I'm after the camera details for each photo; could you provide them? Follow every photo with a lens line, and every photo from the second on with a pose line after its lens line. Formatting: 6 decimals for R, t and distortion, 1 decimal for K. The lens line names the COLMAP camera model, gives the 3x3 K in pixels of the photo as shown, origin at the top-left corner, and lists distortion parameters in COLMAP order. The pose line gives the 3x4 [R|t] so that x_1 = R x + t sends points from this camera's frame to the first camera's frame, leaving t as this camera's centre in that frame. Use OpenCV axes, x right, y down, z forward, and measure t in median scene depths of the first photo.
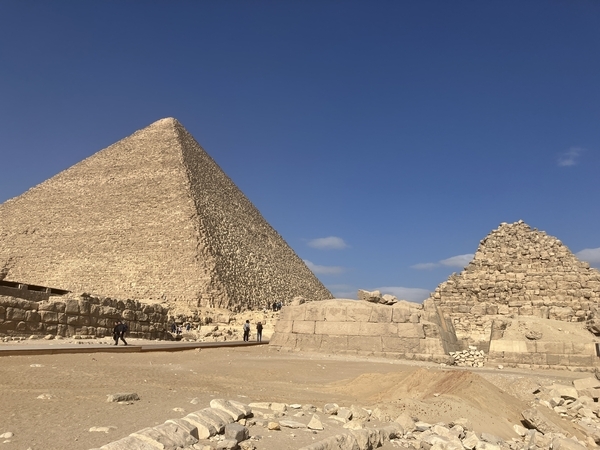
lens RADIAL K [[480.5, 0, 295.4], [0, 480.5, 229.7], [0, 0, 1]] dist [0.039141, -0.059010]
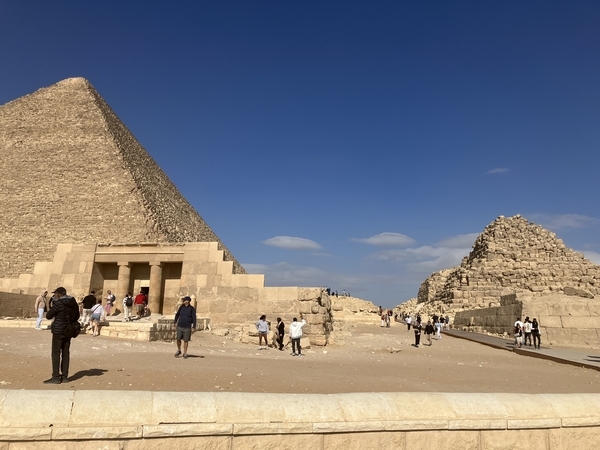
lens RADIAL K [[480.5, 0, 294.2], [0, 480.5, 219.4], [0, 0, 1]] dist [0.039141, -0.059010]
pose [[0.965562, 0.030924, 0.258327, -0.137327], [-0.038946, 0.998903, 0.025993, -0.006764], [-0.257240, -0.035159, 0.965708, 0.011246]]
